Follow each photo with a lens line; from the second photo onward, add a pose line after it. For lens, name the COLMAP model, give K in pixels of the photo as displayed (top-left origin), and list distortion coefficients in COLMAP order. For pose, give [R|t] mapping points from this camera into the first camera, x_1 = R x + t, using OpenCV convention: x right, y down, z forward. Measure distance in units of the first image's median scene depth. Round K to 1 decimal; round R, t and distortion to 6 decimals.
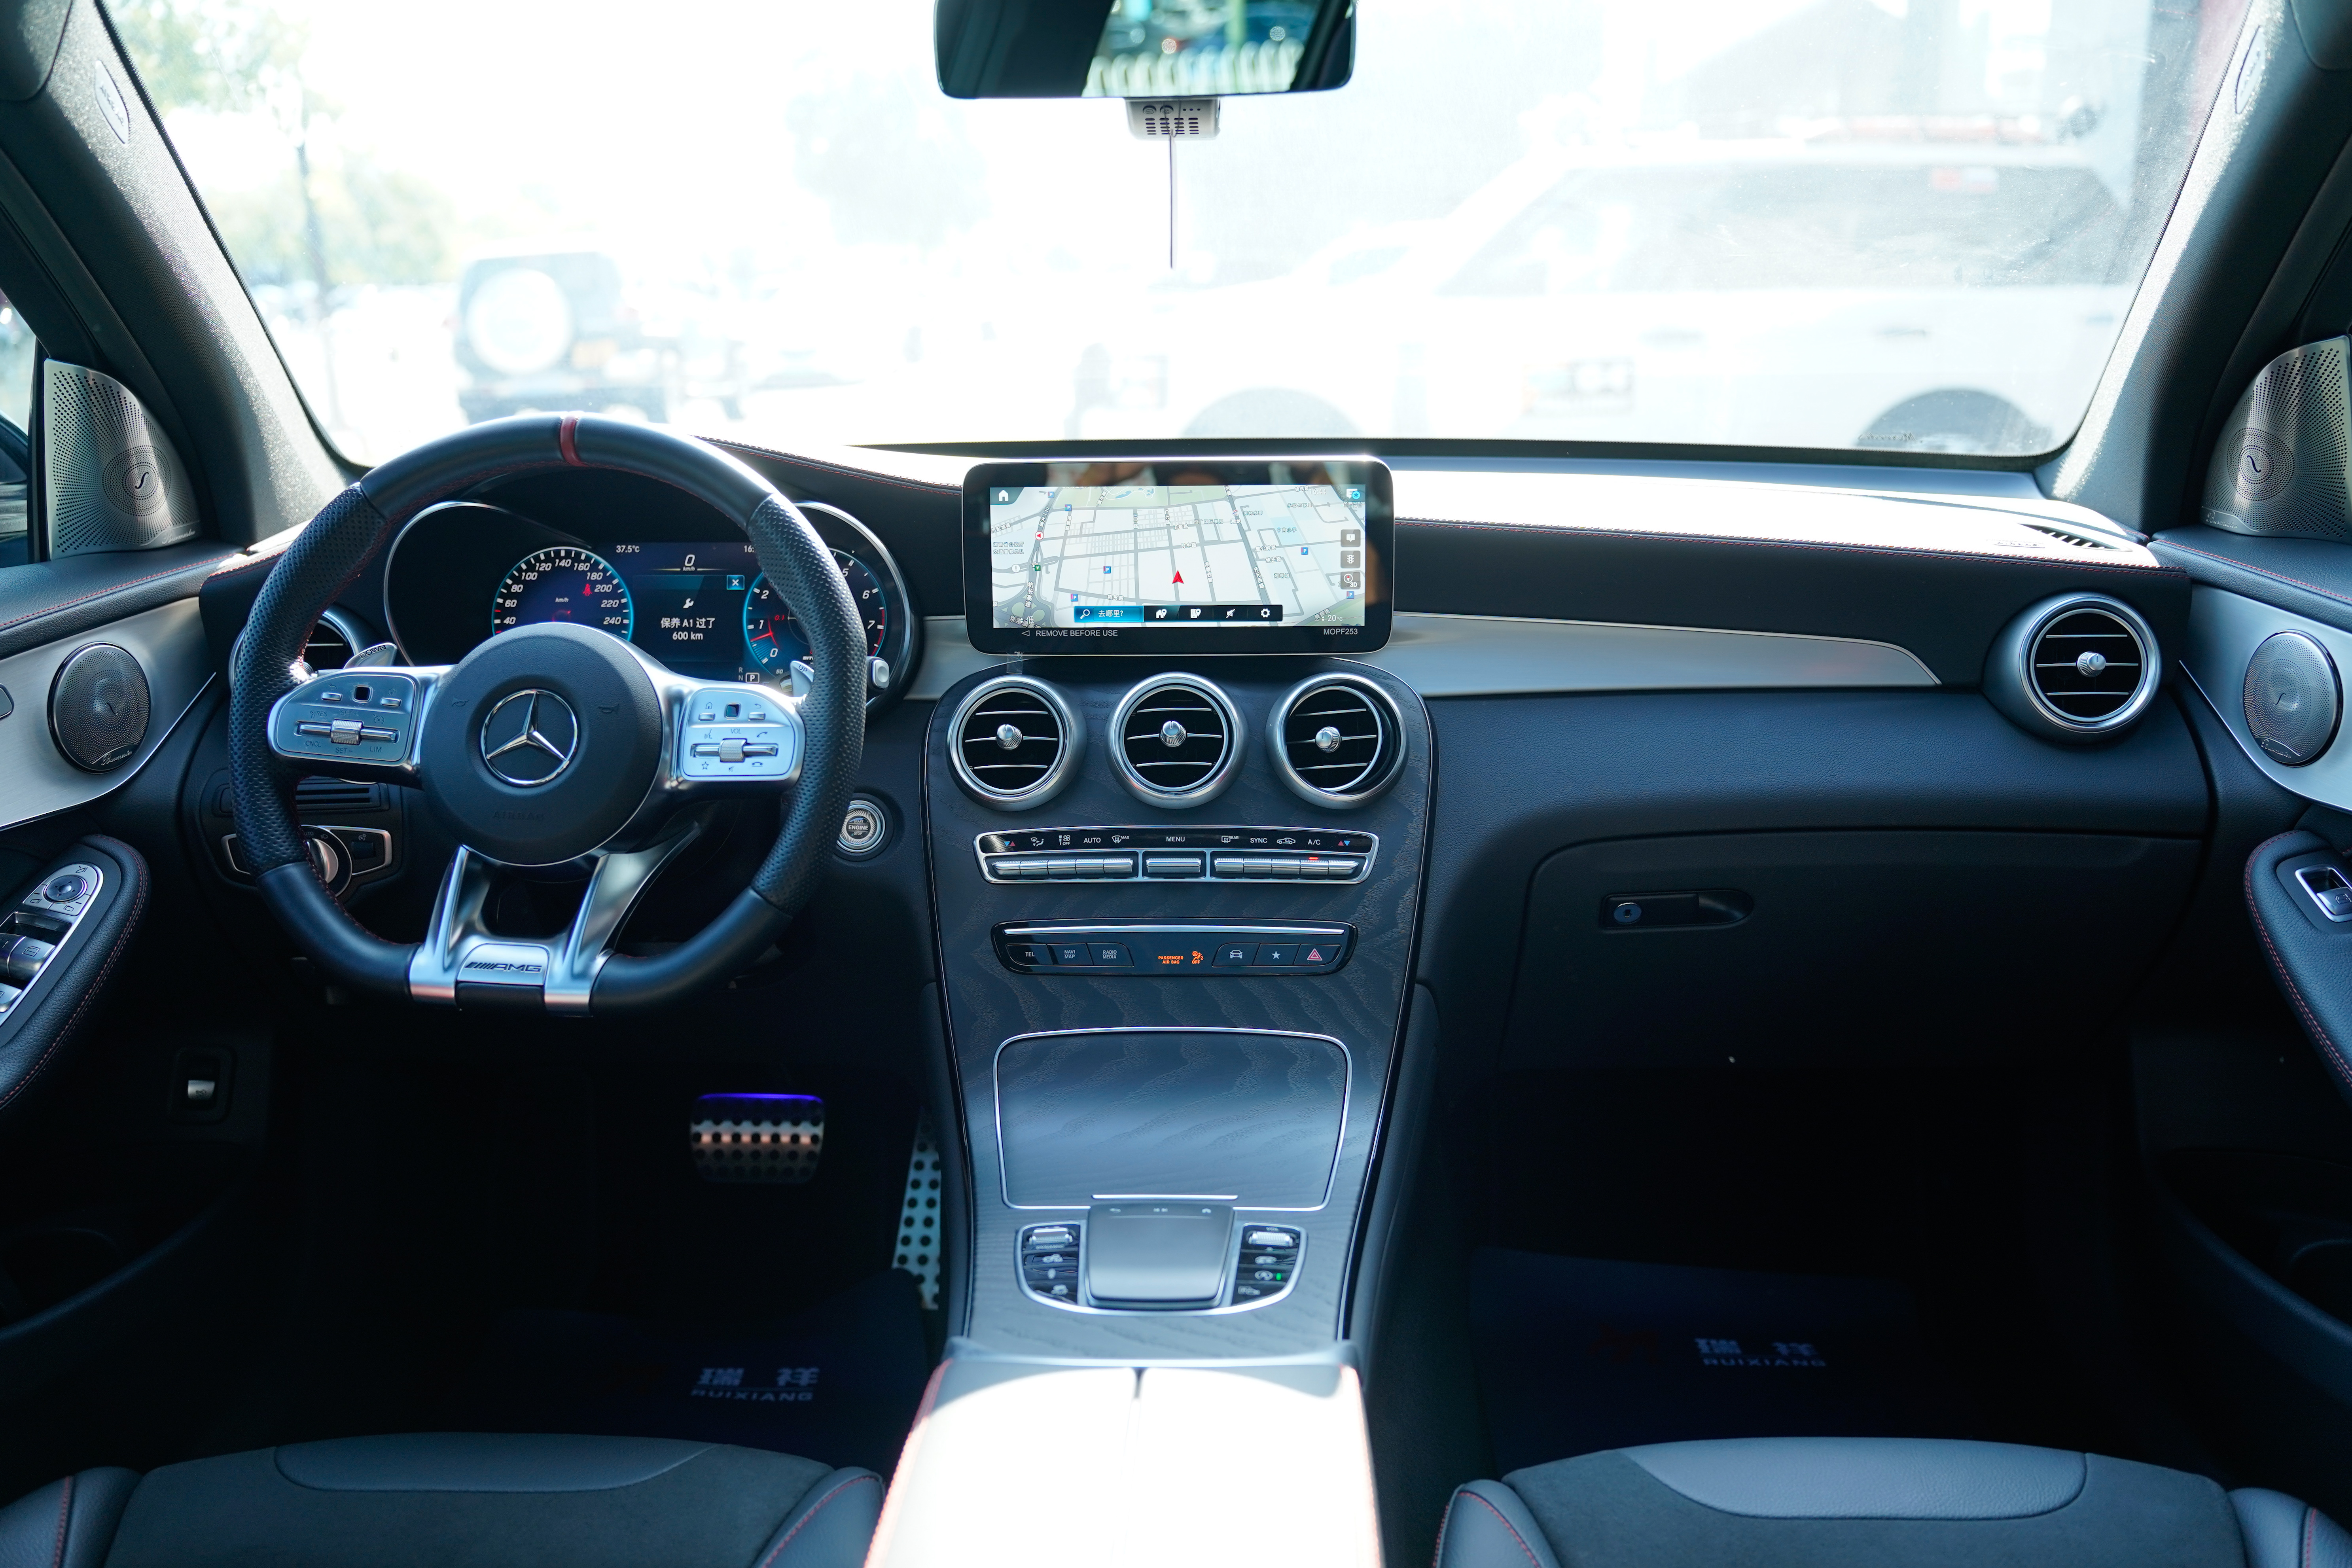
lens RADIAL K [[1890.5, 0, 1175.3], [0, 1890.5, 780.6], [0, 0, 1]] dist [-0.007356, 0.007073]
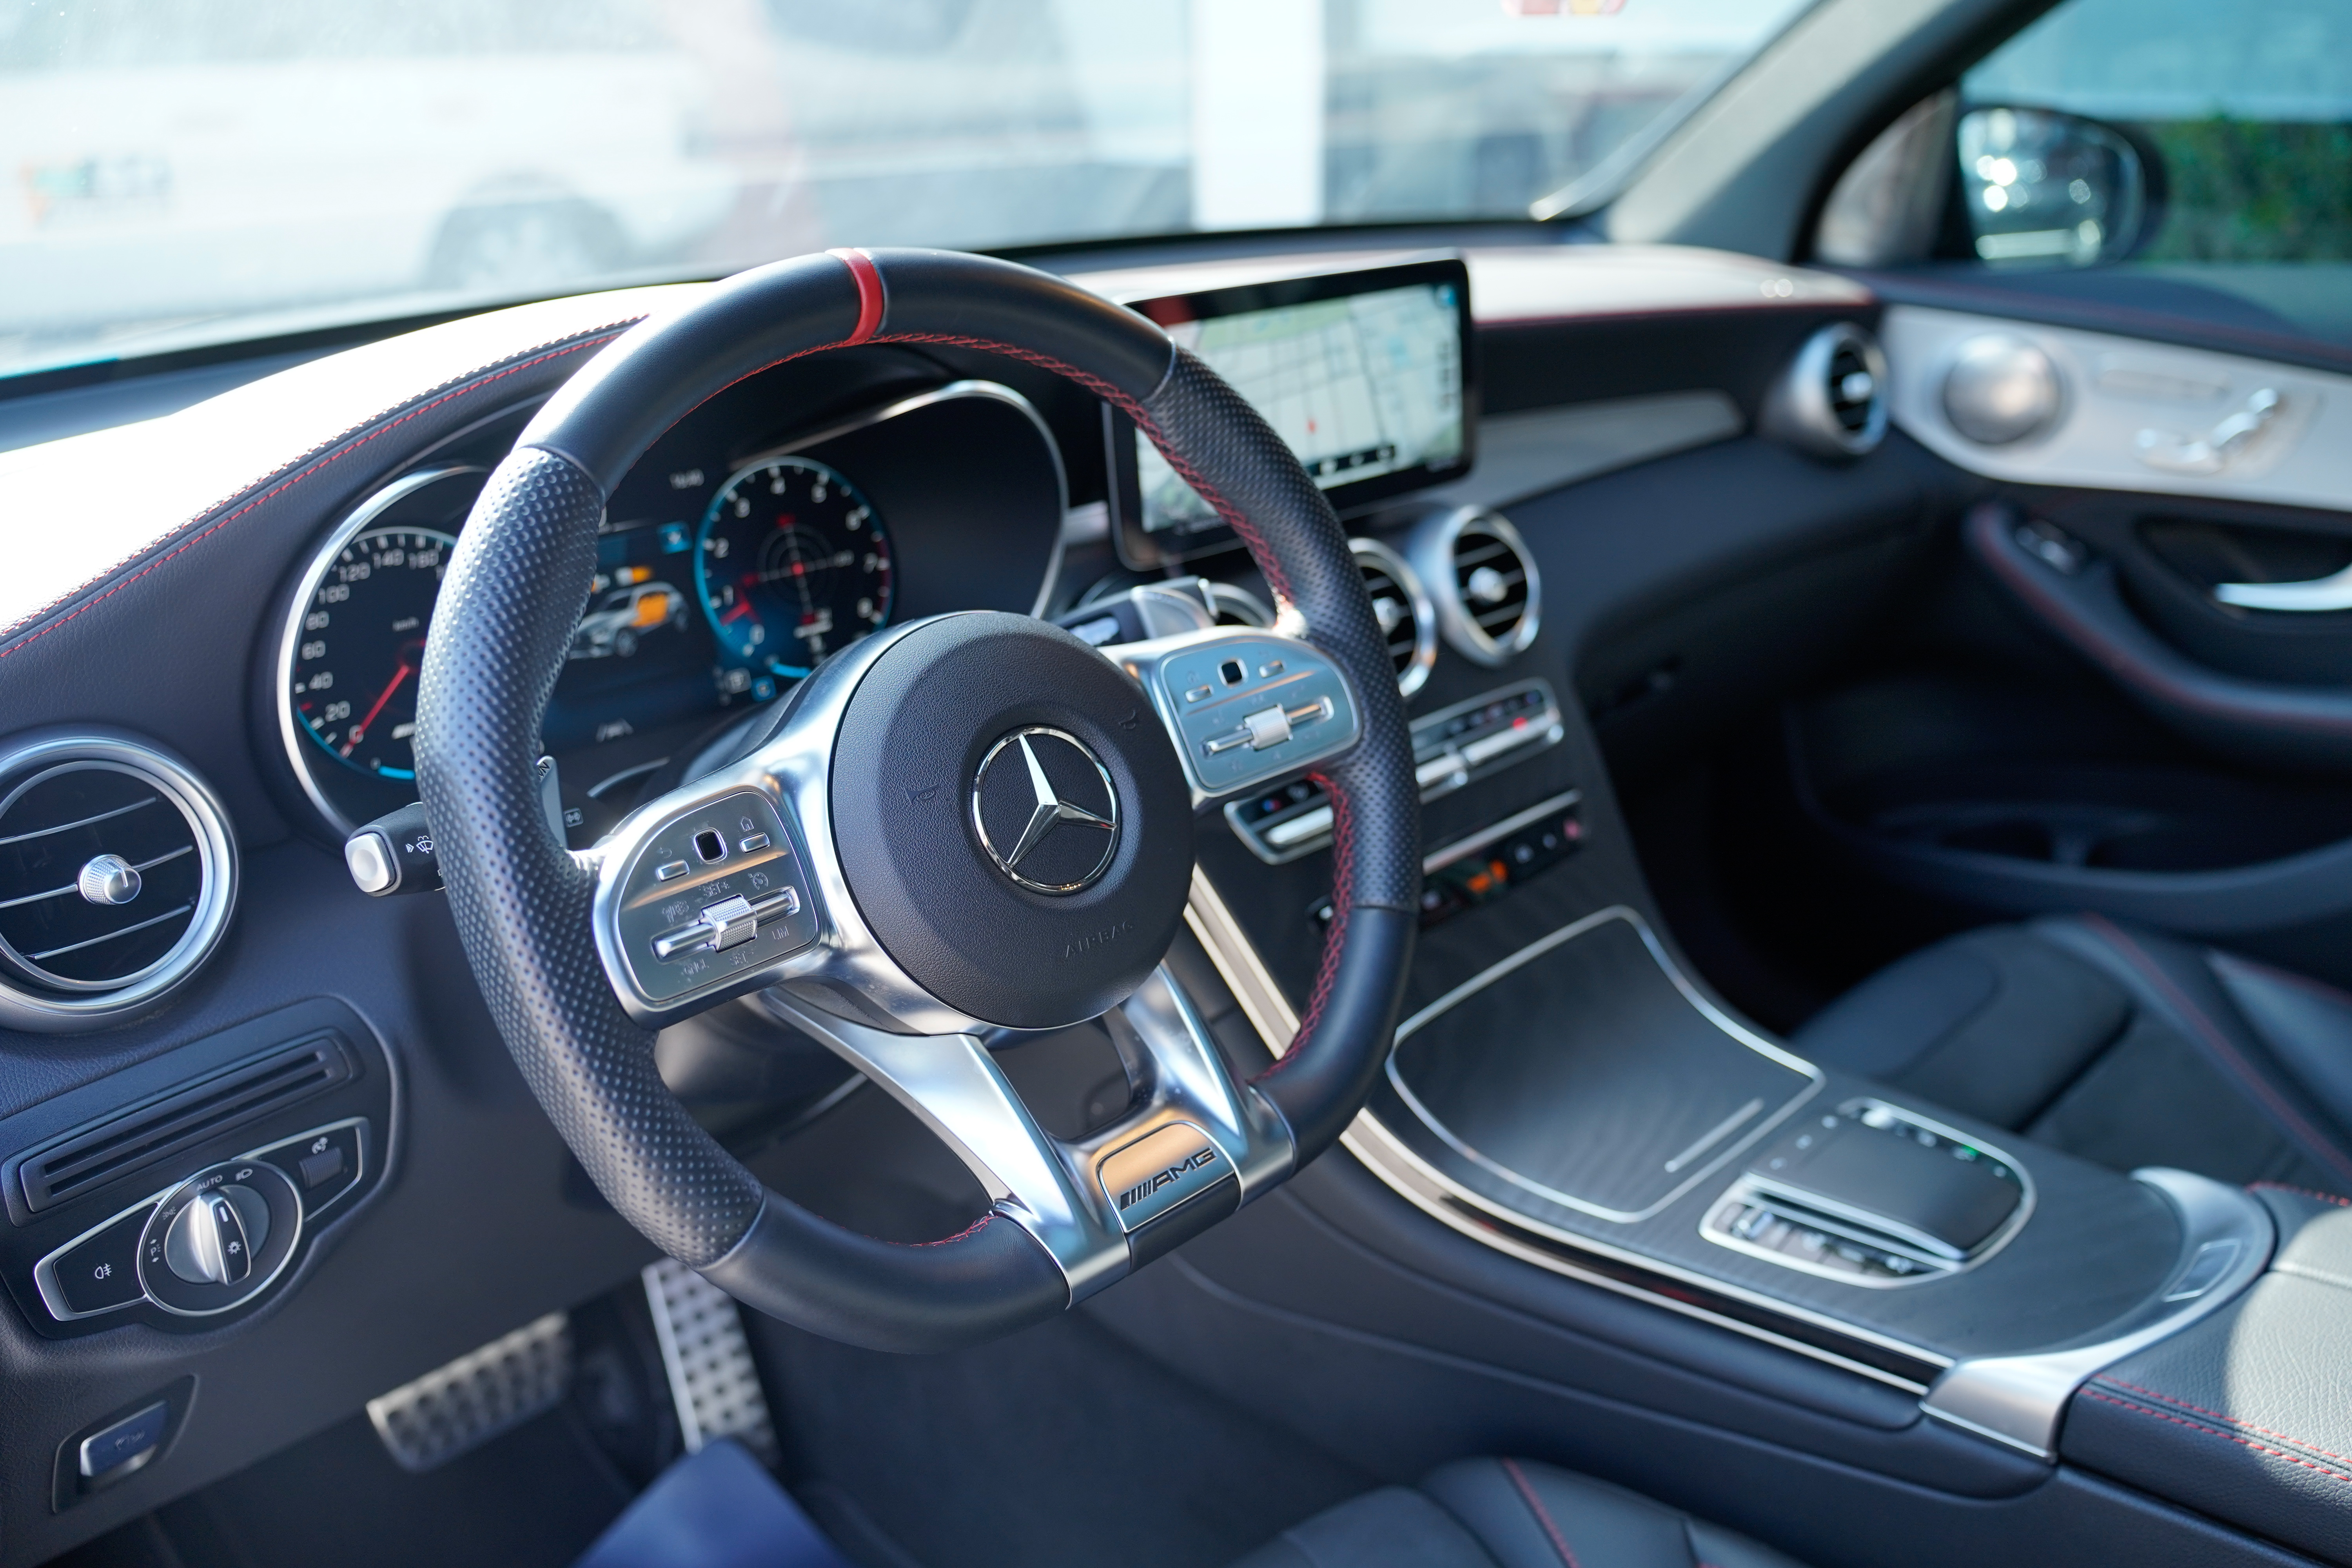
lens RADIAL K [[1890.5, 0, 1186.4], [0, 1890.5, 779.2], [0, 0, 1]] dist [-0.007356, 0.007073]
pose [[0.680180, -0.265986, 0.683086, -0.563909], [0.191402, 0.963964, 0.184769, -0.110639], [-0.707616, 0.005067, 0.706579, 0.437794]]
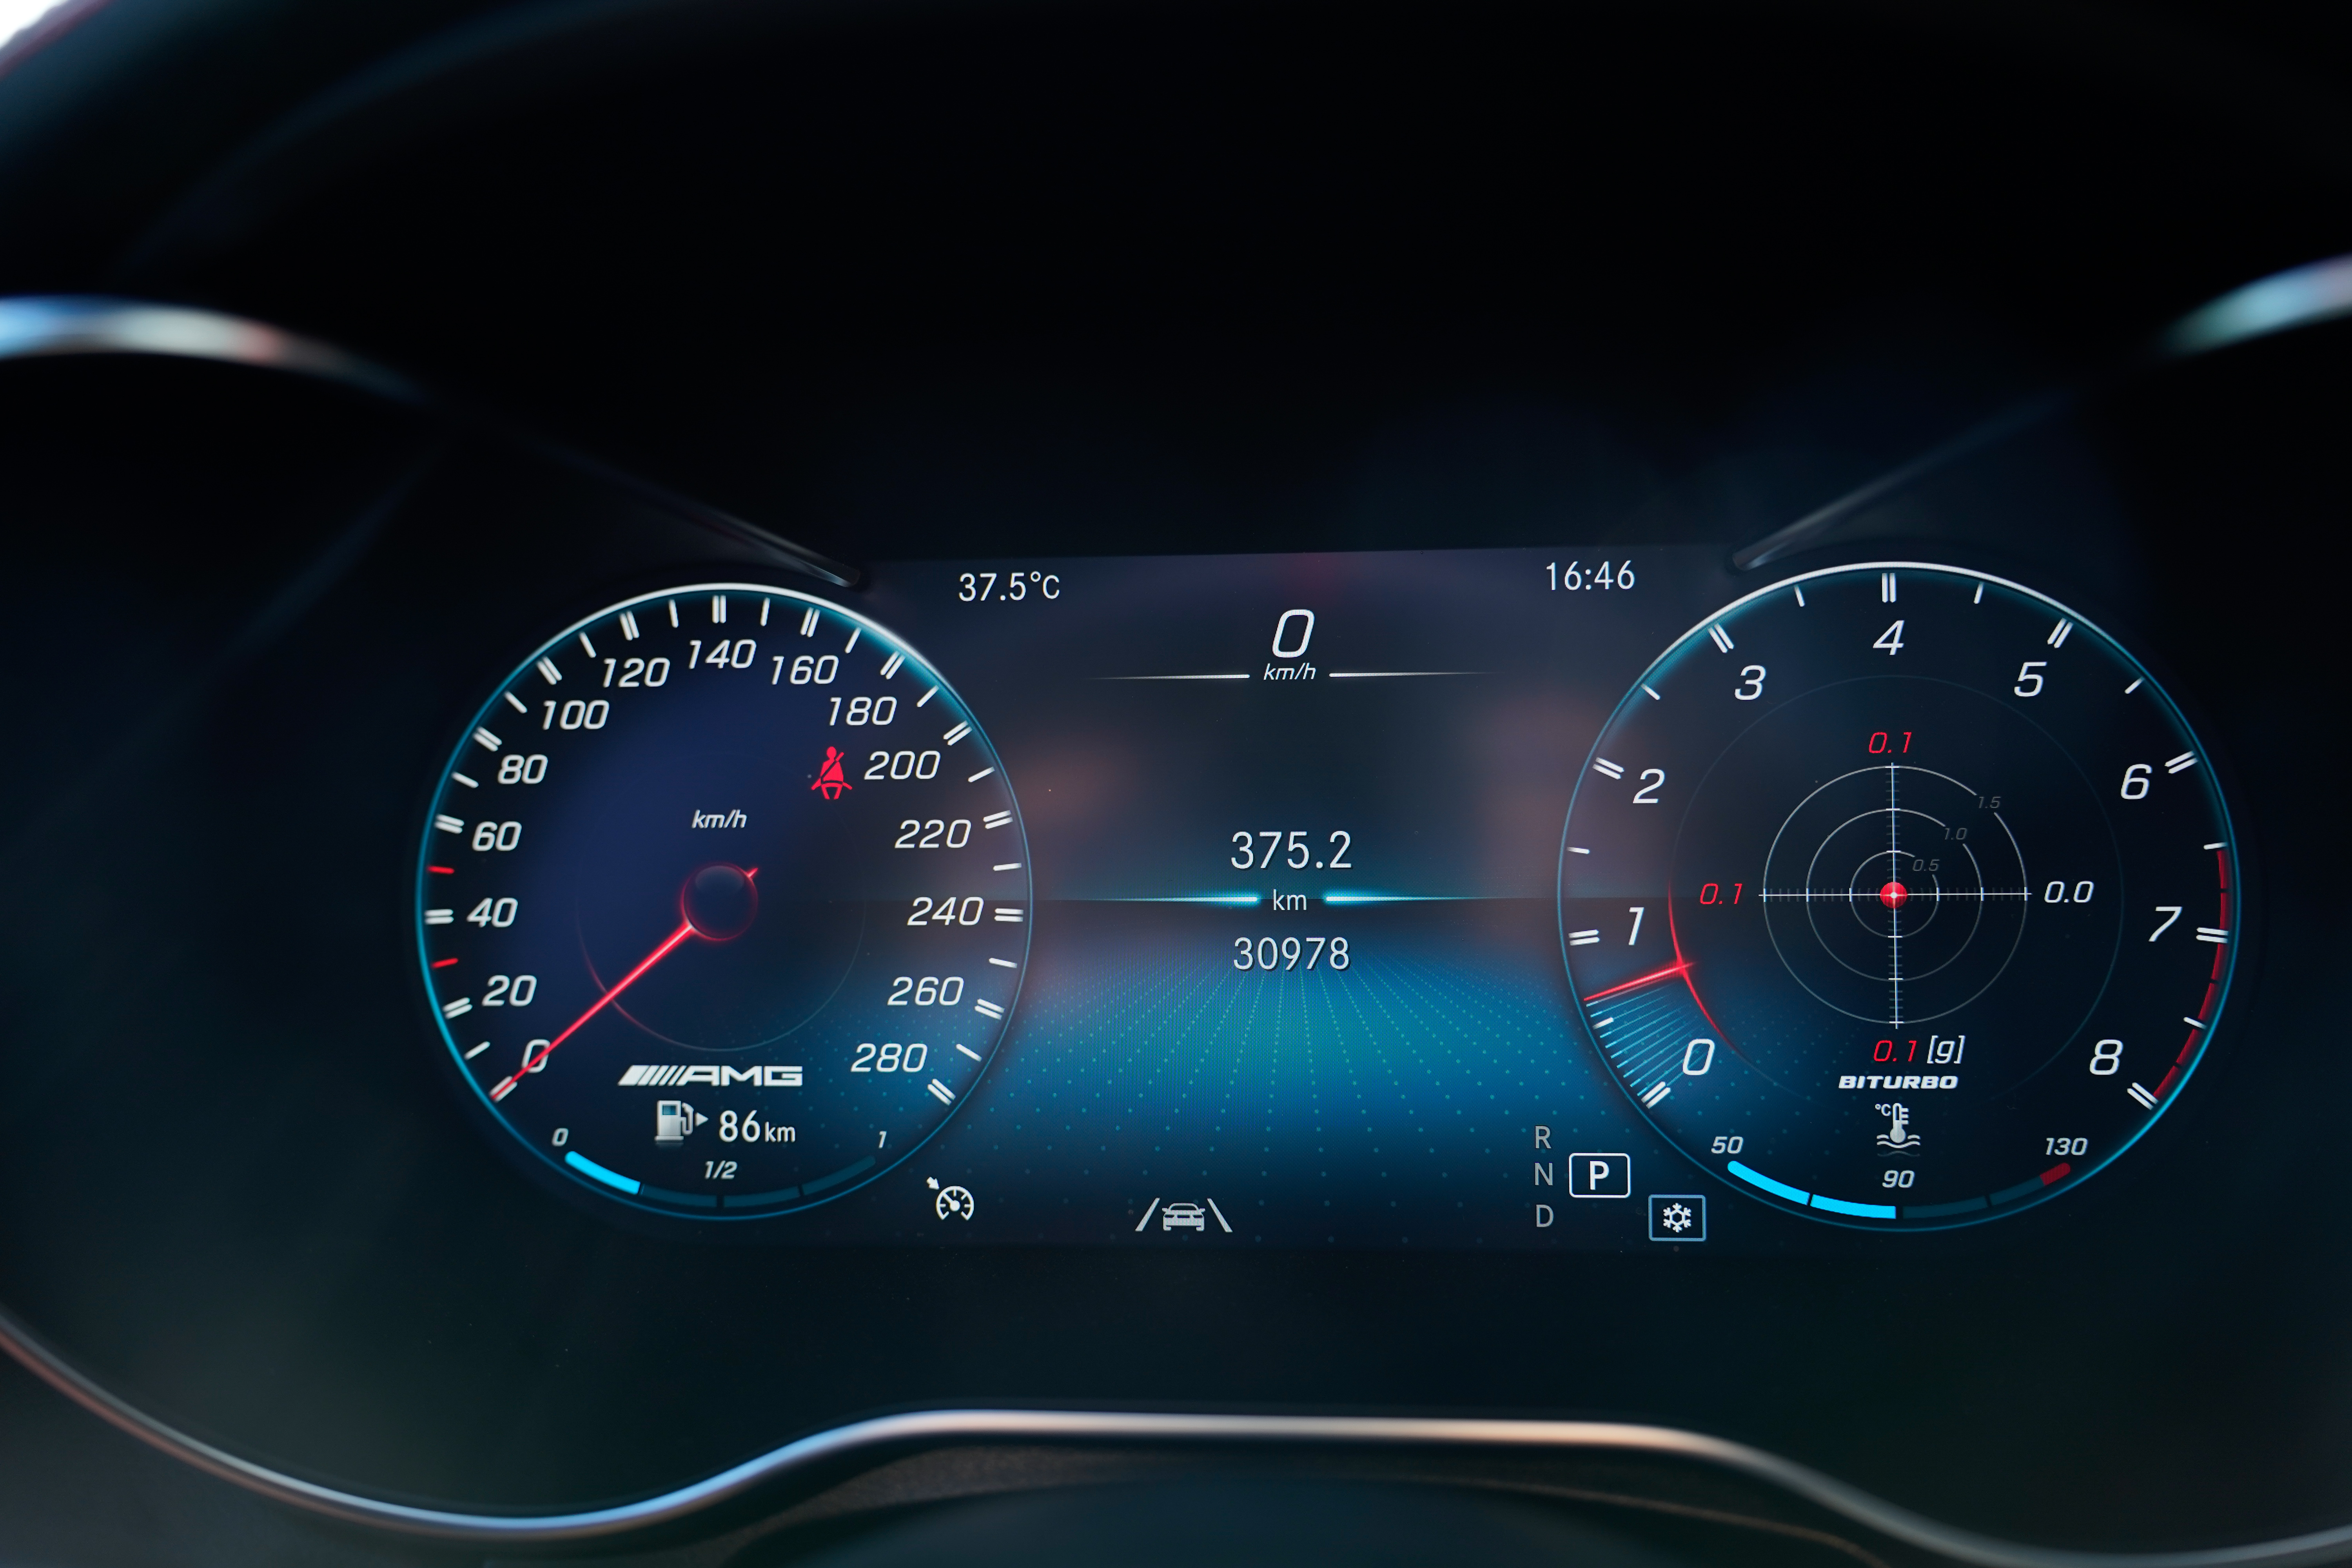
lens RADIAL K [[1890.5, 0, 1178.3], [0, 1890.5, 792.0], [0, 0, 1]] dist [-0.007356, 0.007073]
pose [[0.998996, -0.014358, -0.042445, -0.260572], [0.014265, 0.999895, -0.002490, -0.097598], [0.042476, 0.001882, 0.999096, 0.777905]]
